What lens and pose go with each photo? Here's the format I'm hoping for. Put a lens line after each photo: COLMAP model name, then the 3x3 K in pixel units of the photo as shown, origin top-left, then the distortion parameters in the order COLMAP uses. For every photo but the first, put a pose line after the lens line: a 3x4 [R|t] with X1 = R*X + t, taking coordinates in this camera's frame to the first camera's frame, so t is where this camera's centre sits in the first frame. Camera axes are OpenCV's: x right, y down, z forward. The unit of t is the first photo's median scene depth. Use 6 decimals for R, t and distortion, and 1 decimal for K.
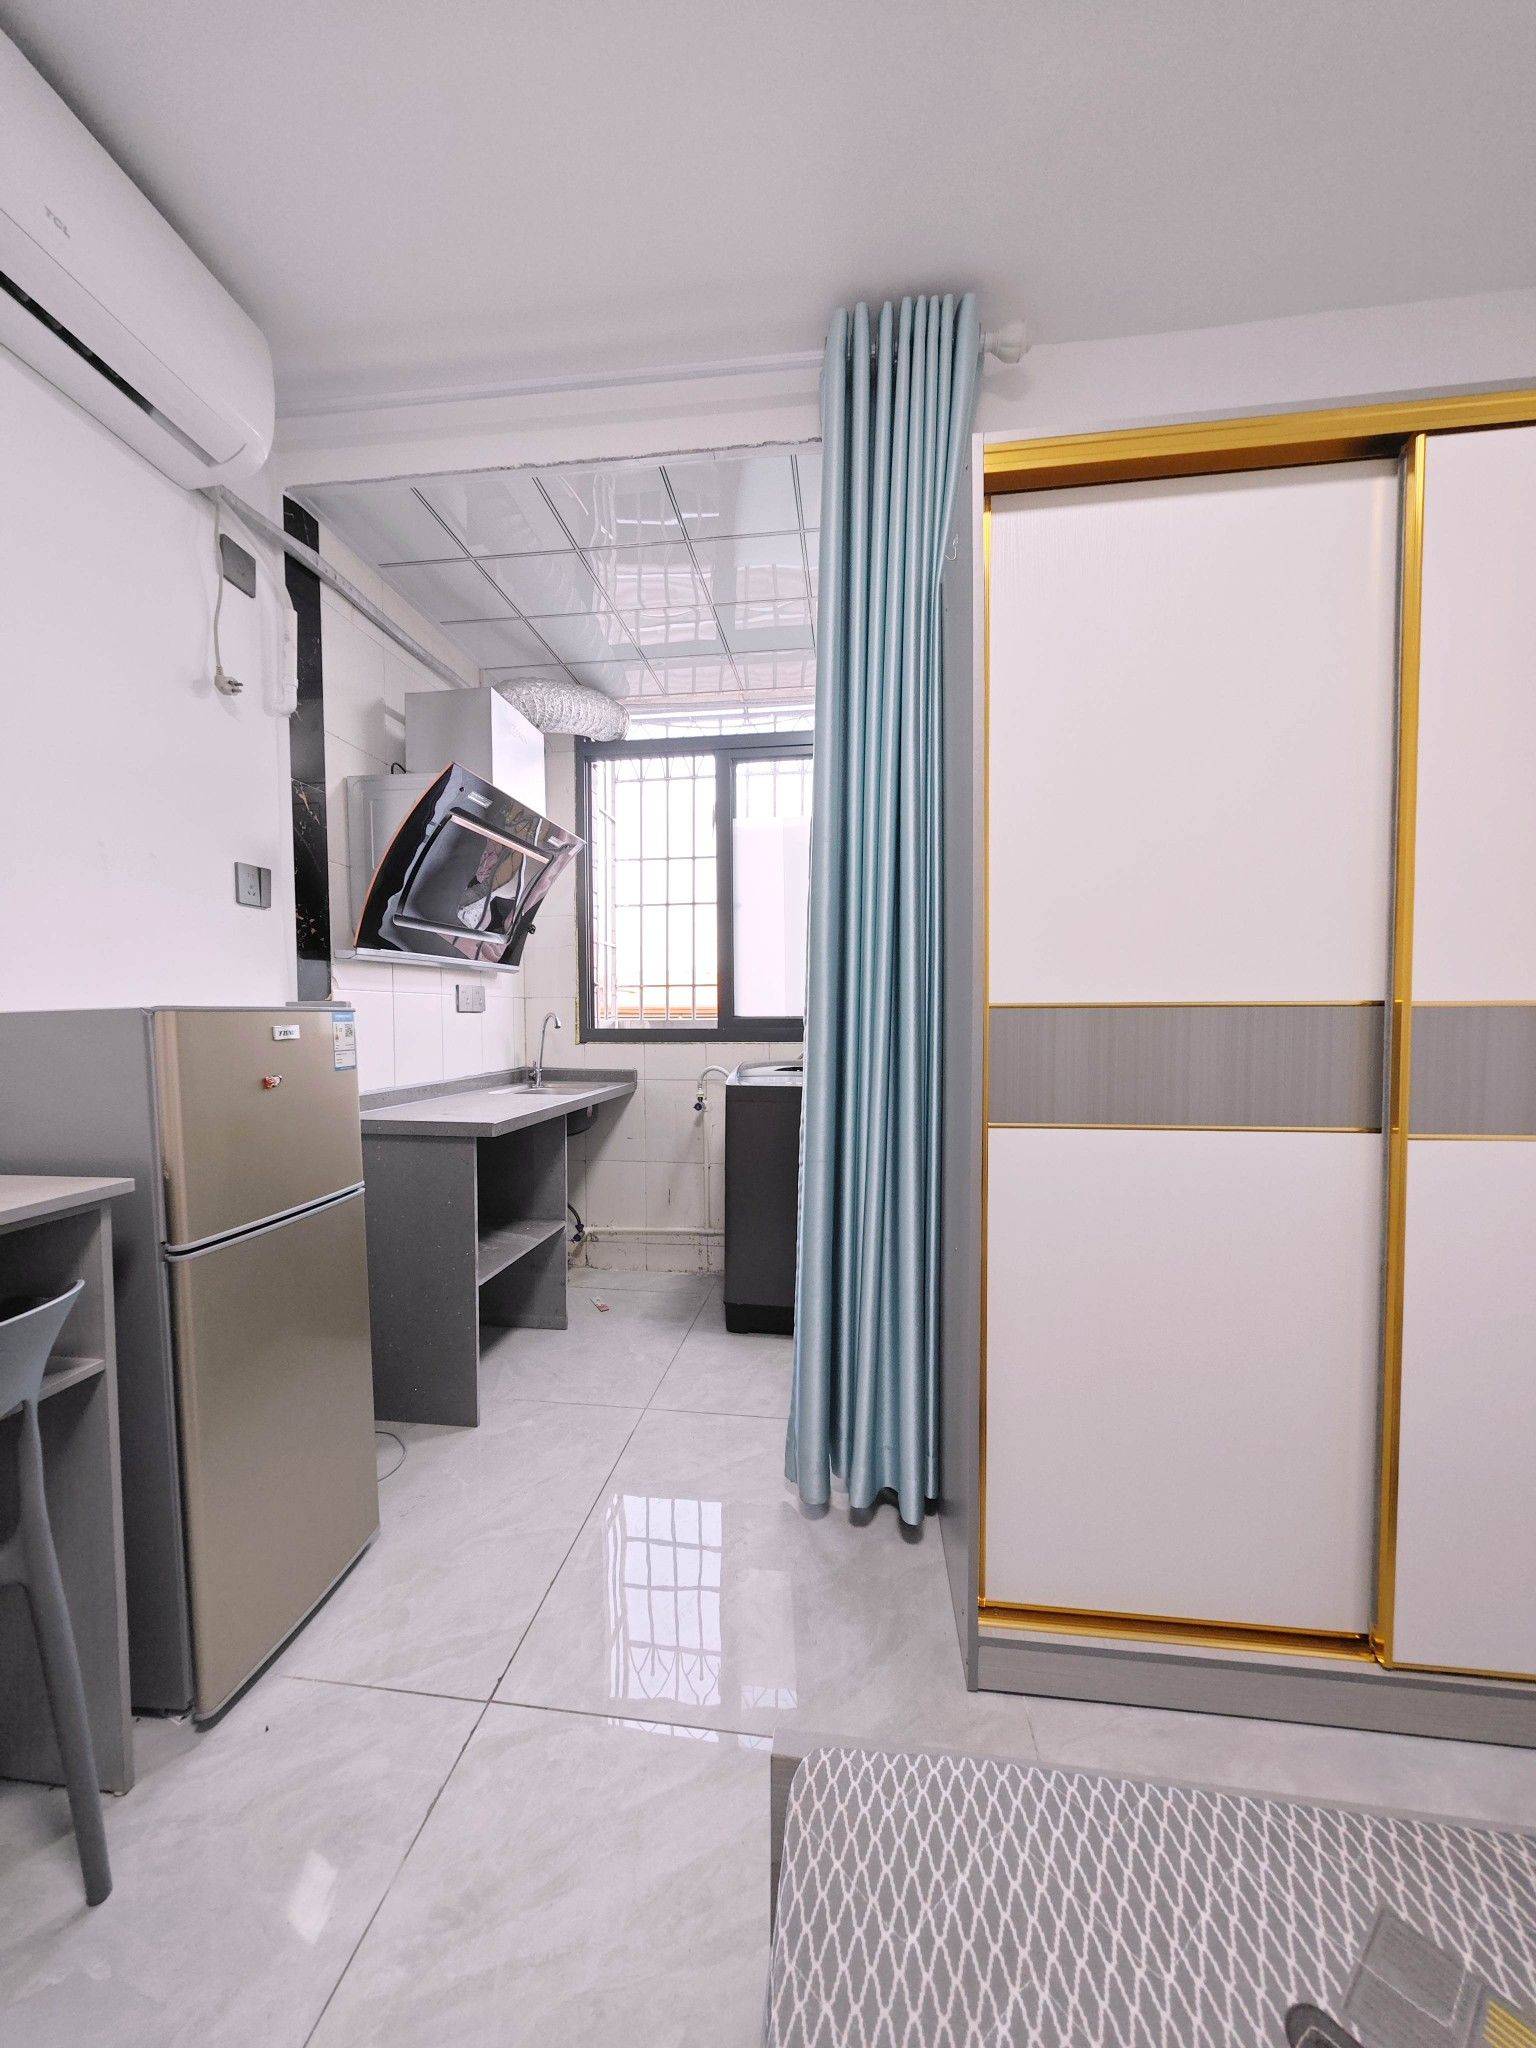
lens RADIAL K [[721.3, 0, 765.6], [0, 721.3, 1036.4], [0, 0, 1]] dist [-0.004380, 0.000155]
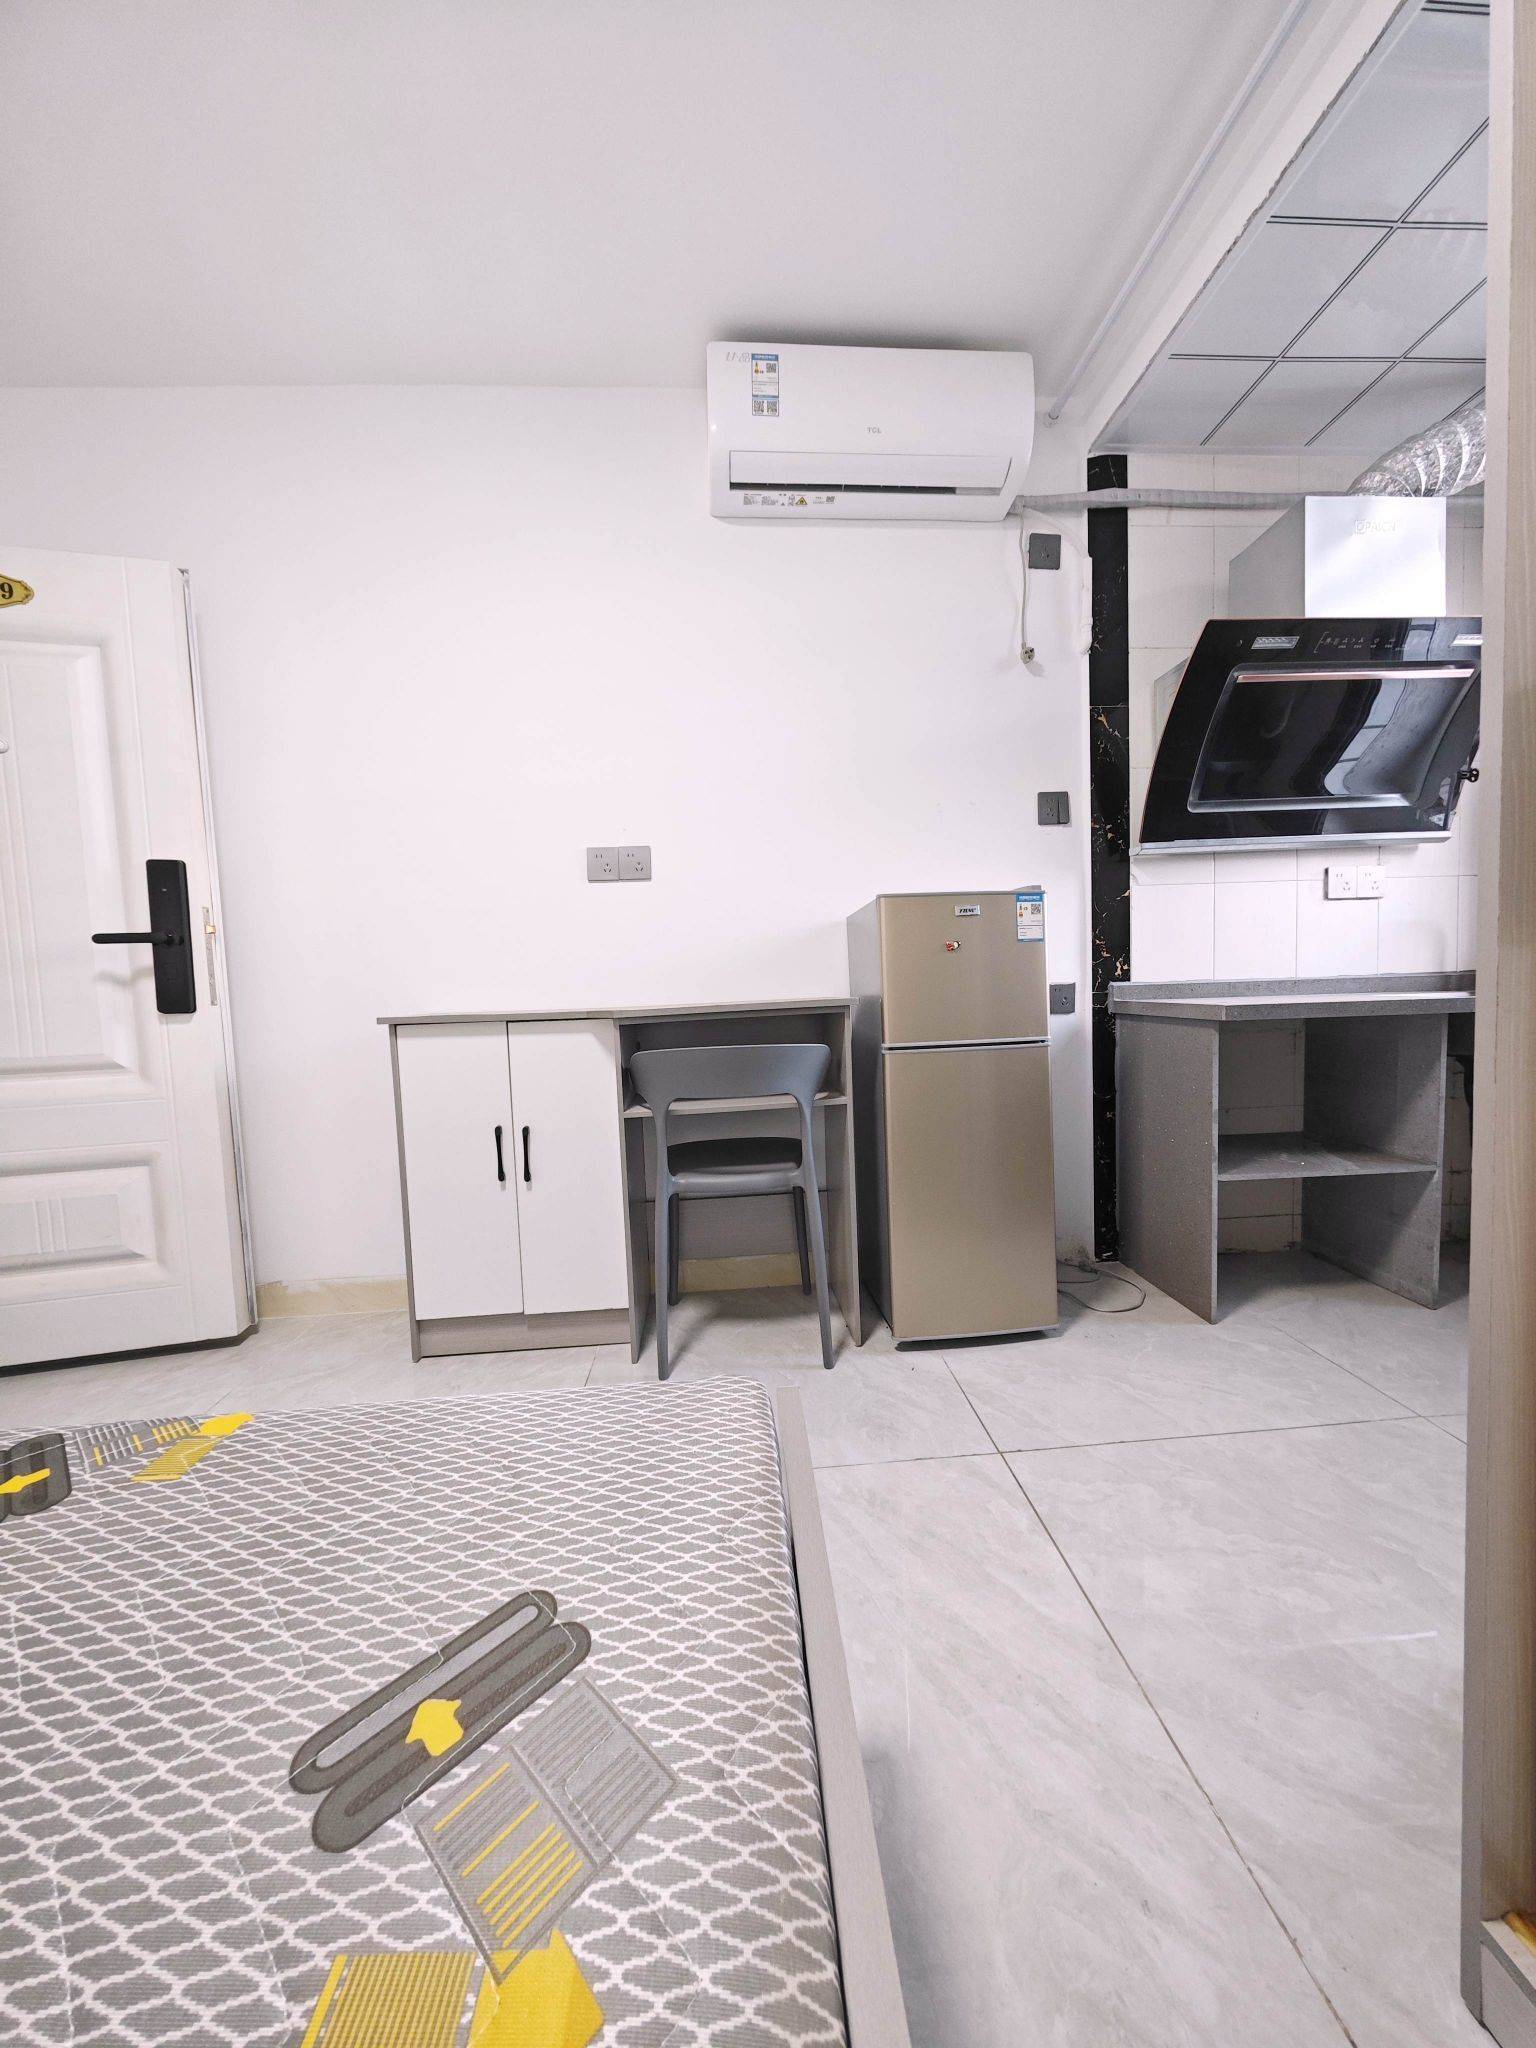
lens RADIAL K [[721.3, 0, 765.6], [0, 721.3, 1036.4], [0, 0, 1]] dist [-0.004380, 0.000155]
pose [[0.184965, 0.060697, -0.980869, 0.310963], [0.007245, 0.997979, 0.063122, 0.072606], [0.982718, -0.018782, 0.184152, 0.188886]]
